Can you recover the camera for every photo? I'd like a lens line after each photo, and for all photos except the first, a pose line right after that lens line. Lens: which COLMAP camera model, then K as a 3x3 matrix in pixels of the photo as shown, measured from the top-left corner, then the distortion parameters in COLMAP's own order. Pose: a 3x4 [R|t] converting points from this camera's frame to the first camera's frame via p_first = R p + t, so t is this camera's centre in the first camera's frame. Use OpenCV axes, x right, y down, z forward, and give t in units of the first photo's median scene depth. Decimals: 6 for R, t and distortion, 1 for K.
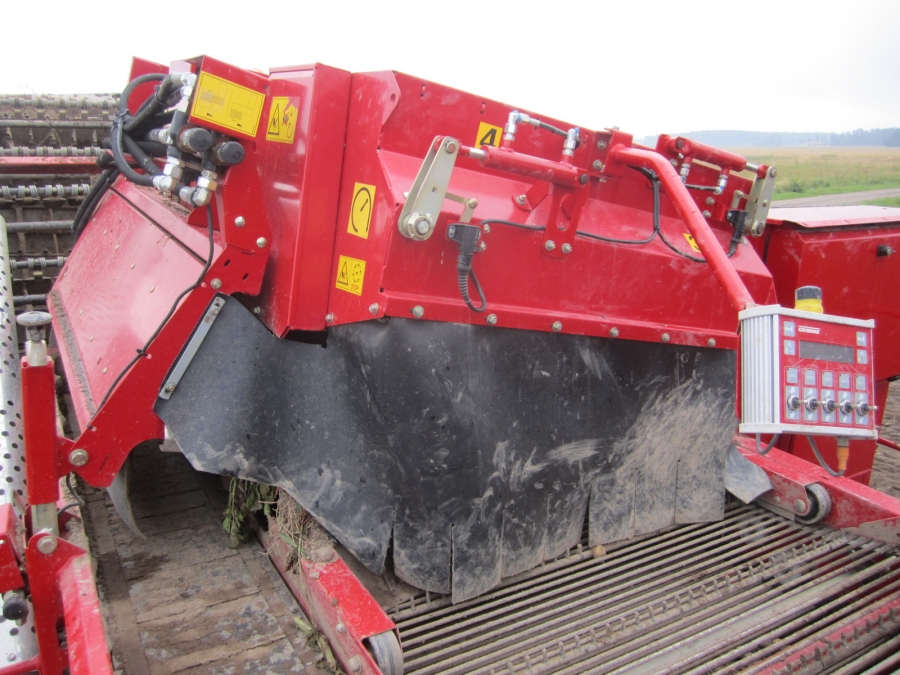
lens RADIAL K [[740.7, 0, 450.0], [0, 740.7, 337.5], [0, 0, 1]] dist [-0.055577, 0.016305]
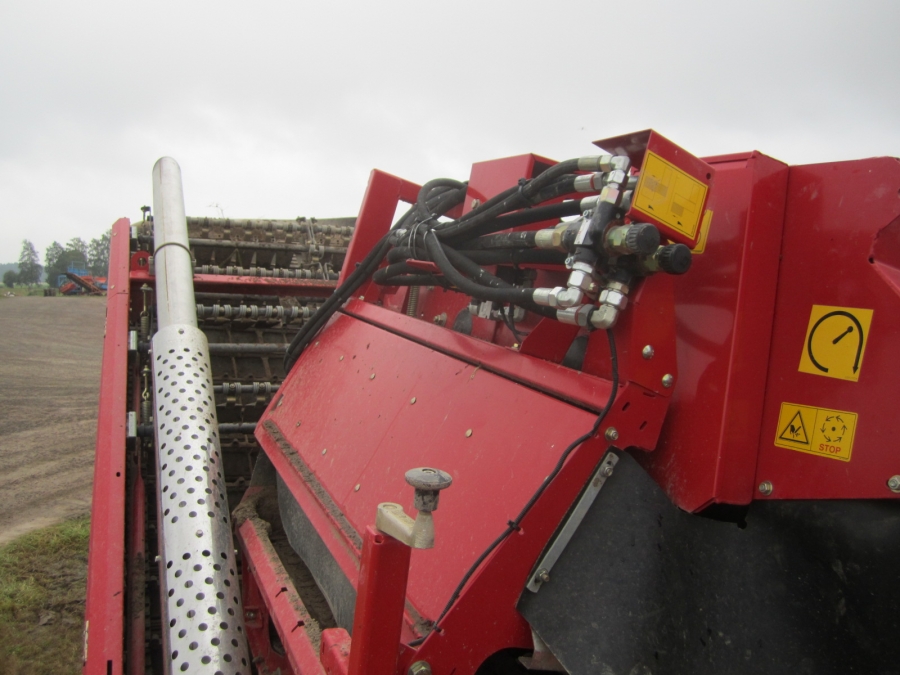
lens RADIAL K [[740.7, 0, 450.0], [0, 740.7, 337.5], [0, 0, 1]] dist [-0.055577, 0.016305]
pose [[0.992971, 0.031105, -0.114201, -0.392902], [-0.051431, 0.982393, -0.179610, -0.026881], [0.106604, 0.184221, 0.977087, 0.244350]]
